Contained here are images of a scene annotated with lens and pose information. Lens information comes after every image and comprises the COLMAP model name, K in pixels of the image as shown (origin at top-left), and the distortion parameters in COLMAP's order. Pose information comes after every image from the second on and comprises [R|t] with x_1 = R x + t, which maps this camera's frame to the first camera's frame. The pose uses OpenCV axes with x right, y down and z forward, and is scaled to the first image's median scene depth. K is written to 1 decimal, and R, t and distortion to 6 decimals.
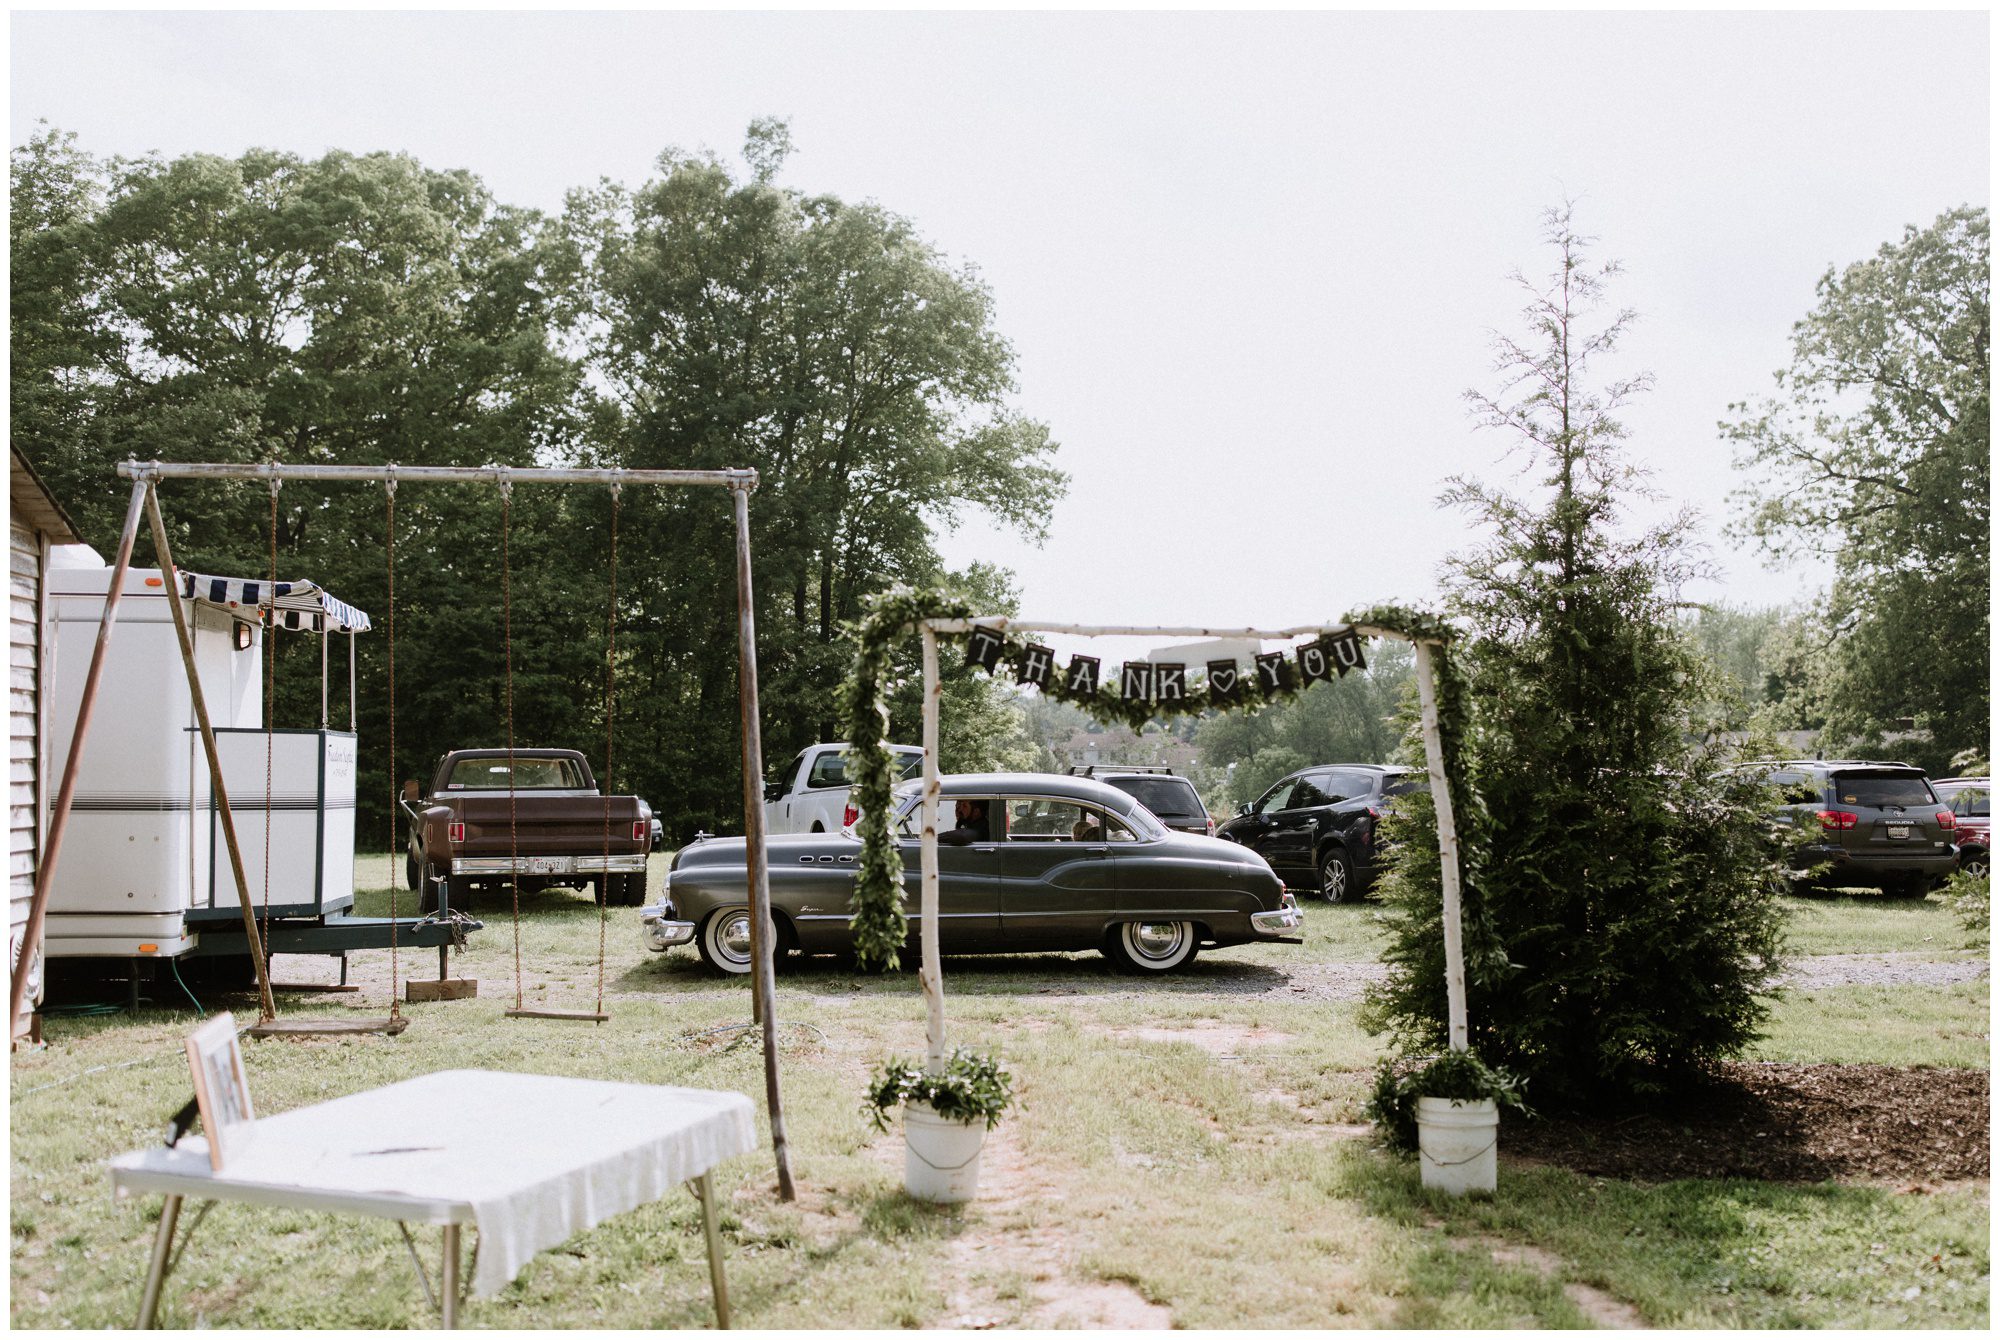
lens RADIAL K [[1799.5, 0, 1000.0], [0, 1799.5, 670.0], [0, 0, 1]] dist [0.023780, -0.025012]
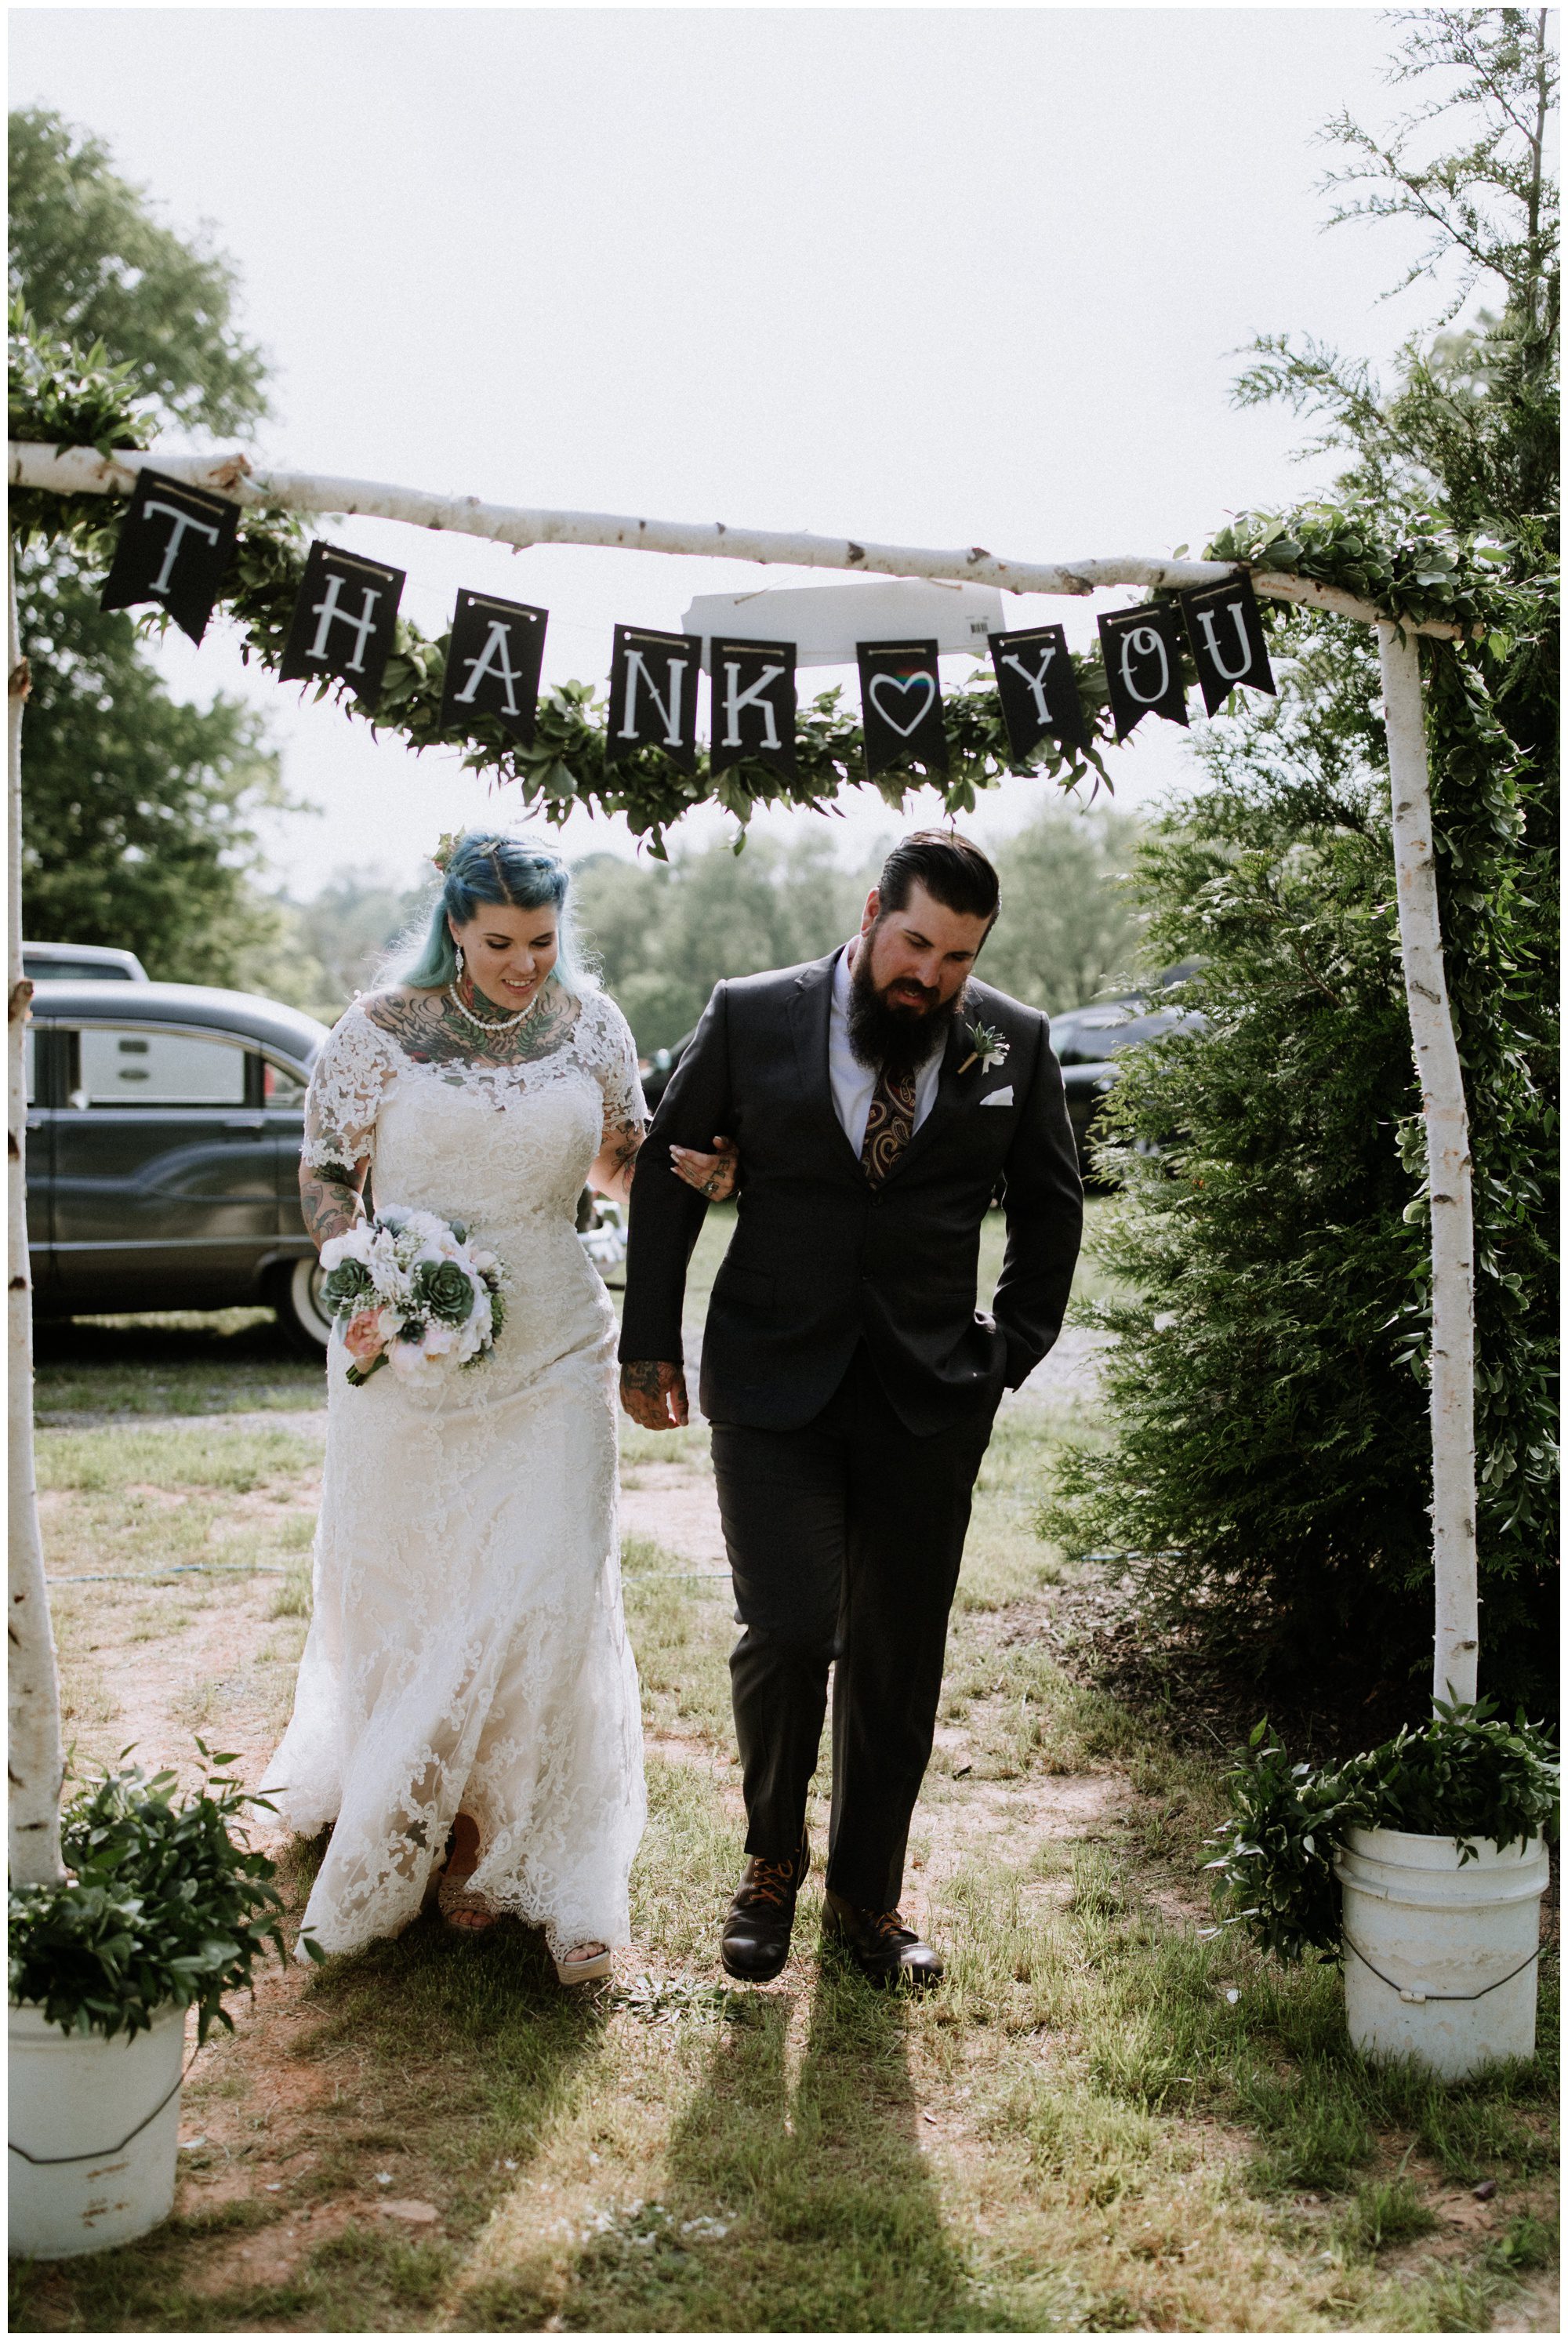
lens RADIAL K [[2106.4, 0, 782.8], [0, 2106.4, 1215.3], [0, 0, 1]] dist [0.023780, -0.025012]
pose [[0.971412, -0.007516, 0.237279, 0.005259], [-0.028475, 0.988594, 0.147890, 0.037499], [-0.235684, -0.150419, 0.960118, 0.520108]]
